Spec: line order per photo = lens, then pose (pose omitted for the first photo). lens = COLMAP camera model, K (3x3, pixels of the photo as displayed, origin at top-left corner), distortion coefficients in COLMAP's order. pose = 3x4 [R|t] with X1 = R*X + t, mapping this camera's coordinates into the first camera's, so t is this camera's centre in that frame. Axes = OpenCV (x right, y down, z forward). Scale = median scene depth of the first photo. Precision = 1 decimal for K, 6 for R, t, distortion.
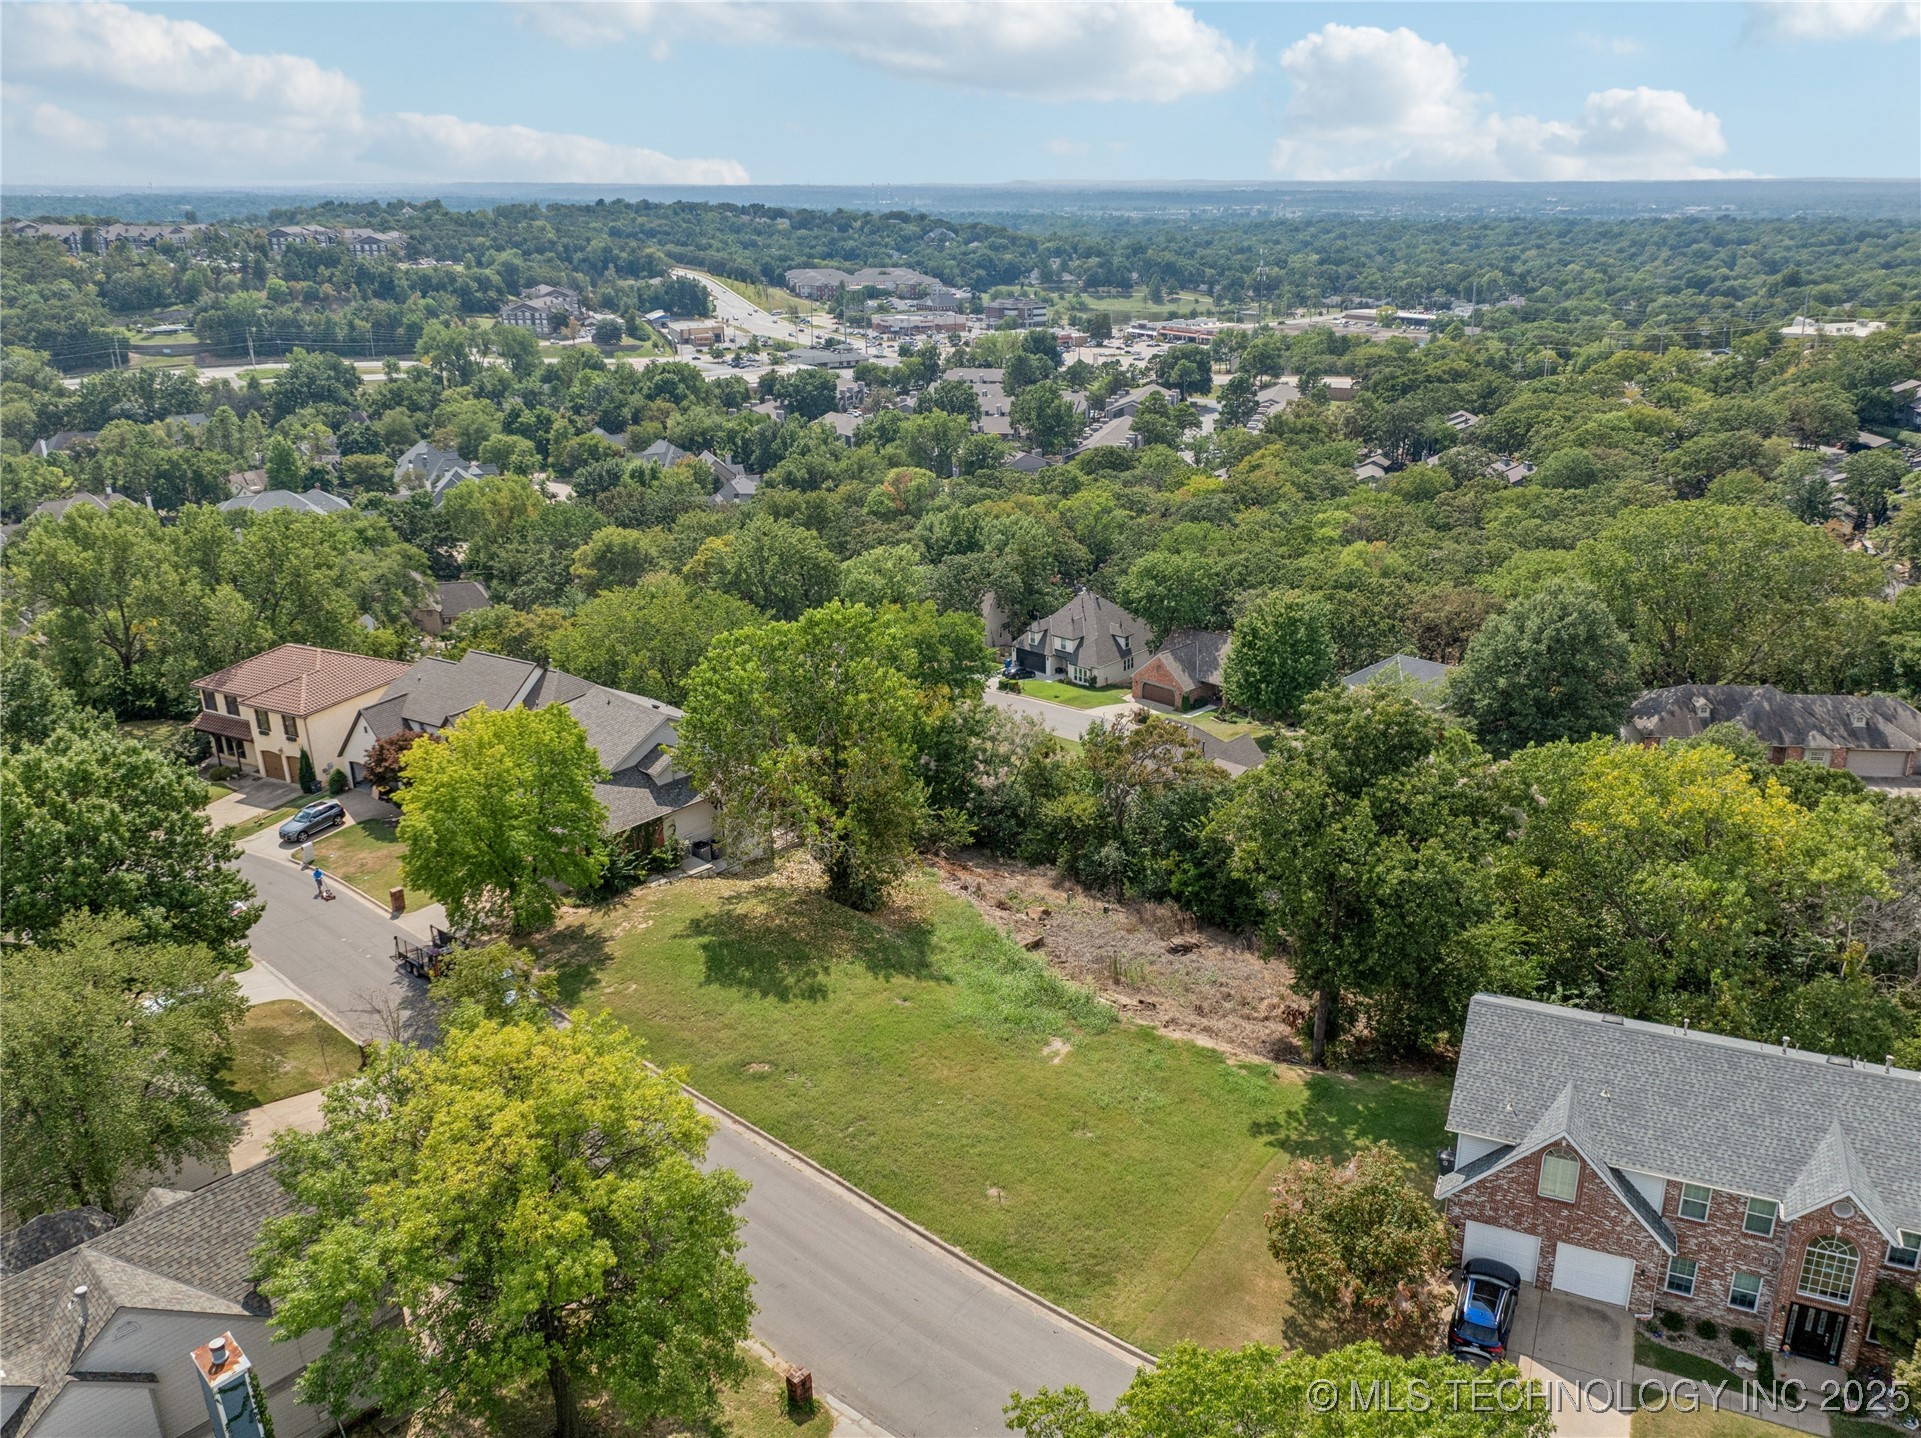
lens RADIAL K [[1459.0, 0, 960.5], [0, 1459.0, 719.0], [0, 0, 1]] dist [-0.047480, 0.006992]
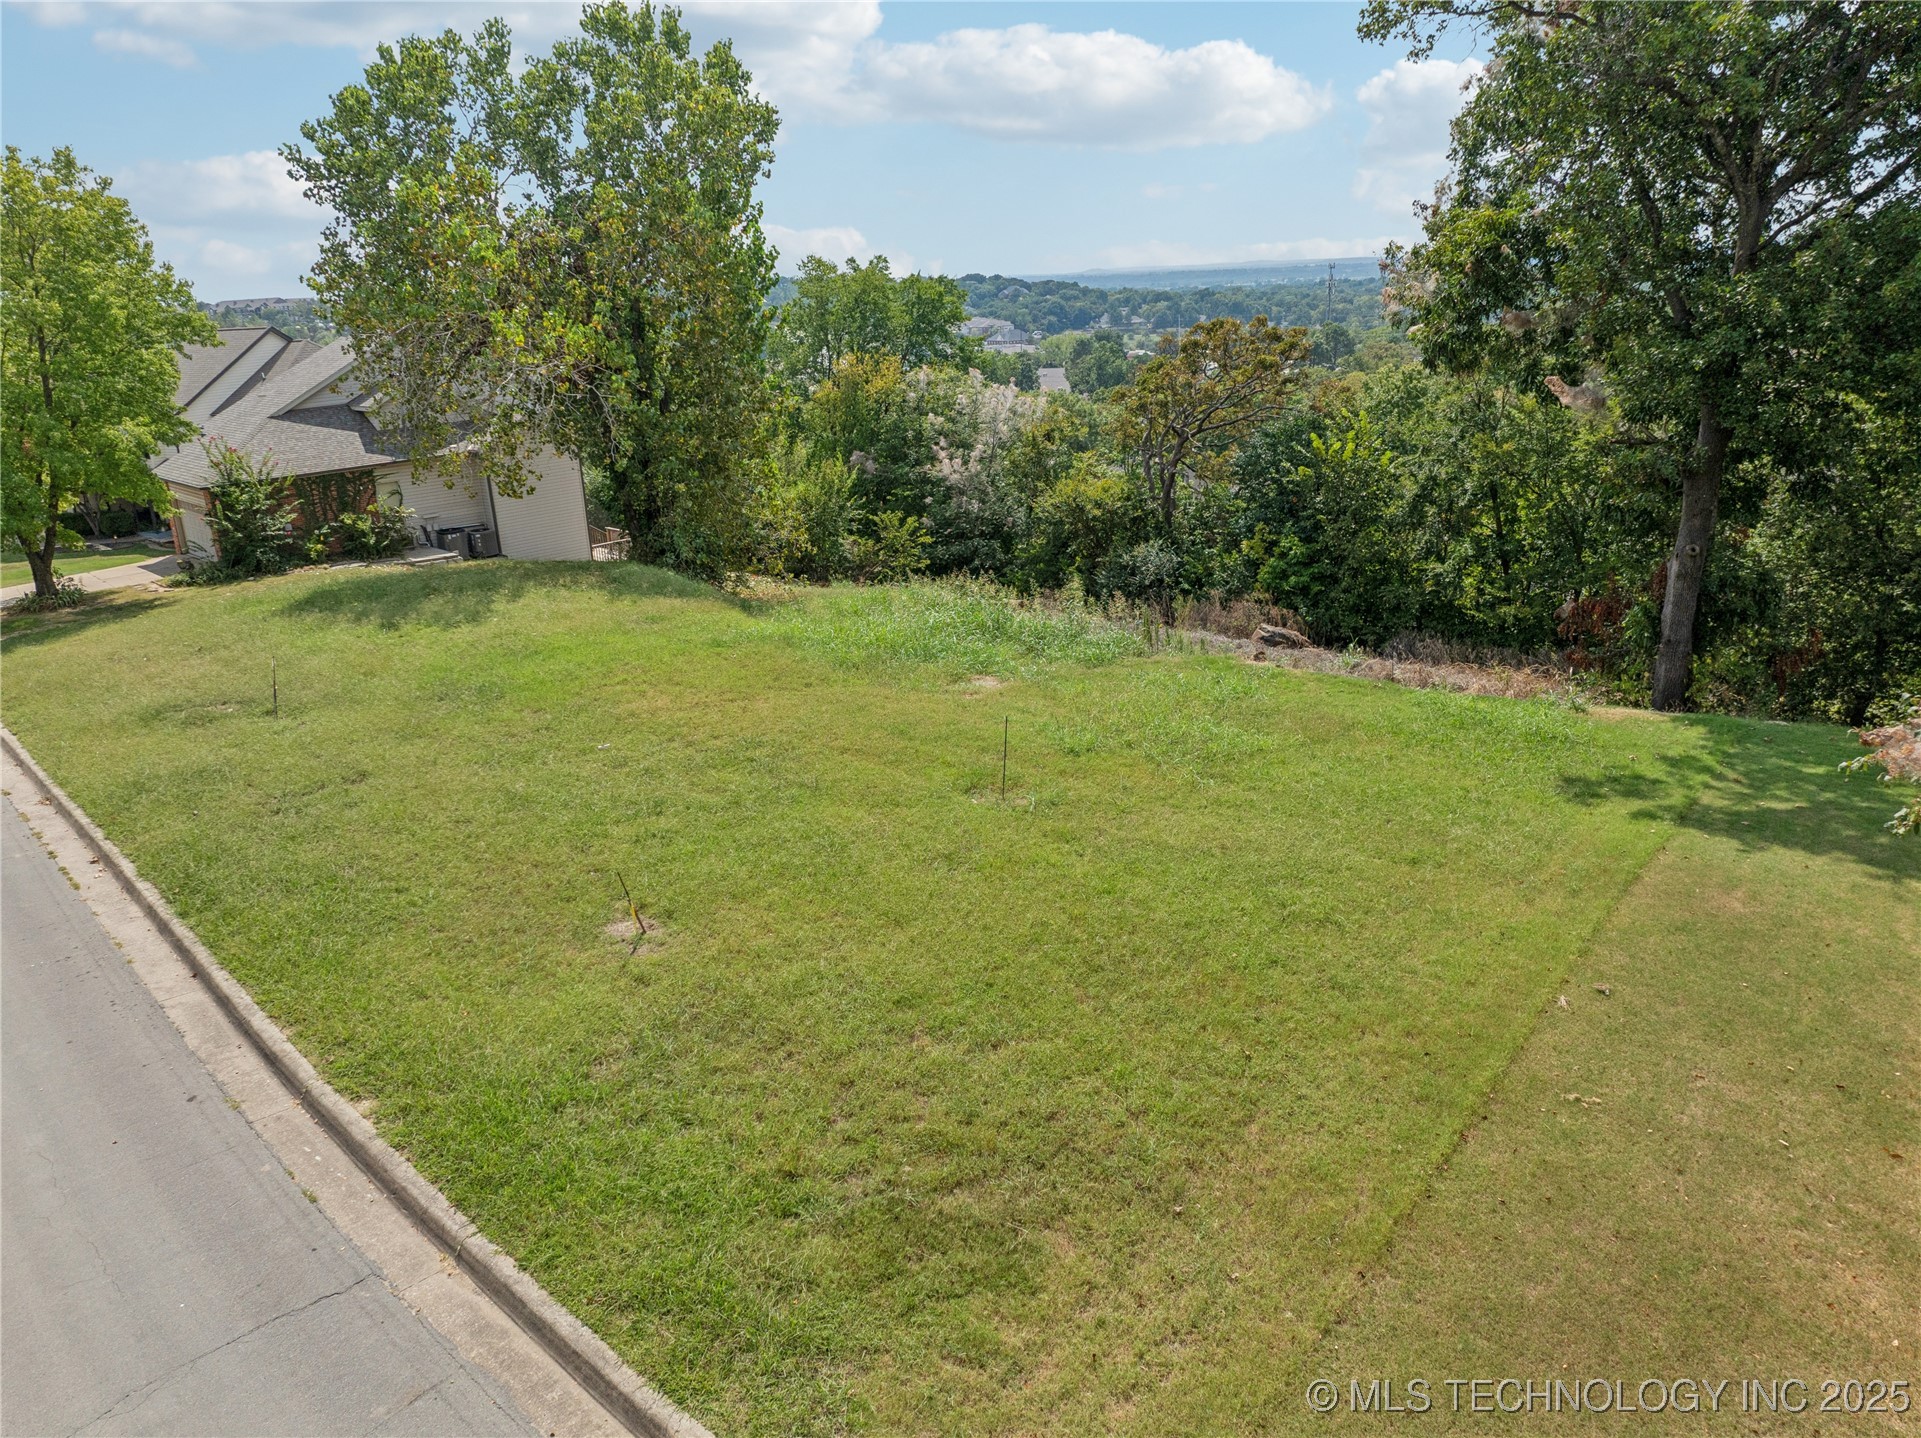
lens RADIAL K [[1459.0, 0, 960.5], [0, 1459.0, 719.0], [0, 0, 1]] dist [-0.047480, 0.006992]
pose [[0.998894, 0.011391, -0.045624, 0.095413], [-0.012218, 0.999765, -0.017890, 0.291210], [0.045410, 0.018428, 0.998798, 0.736820]]
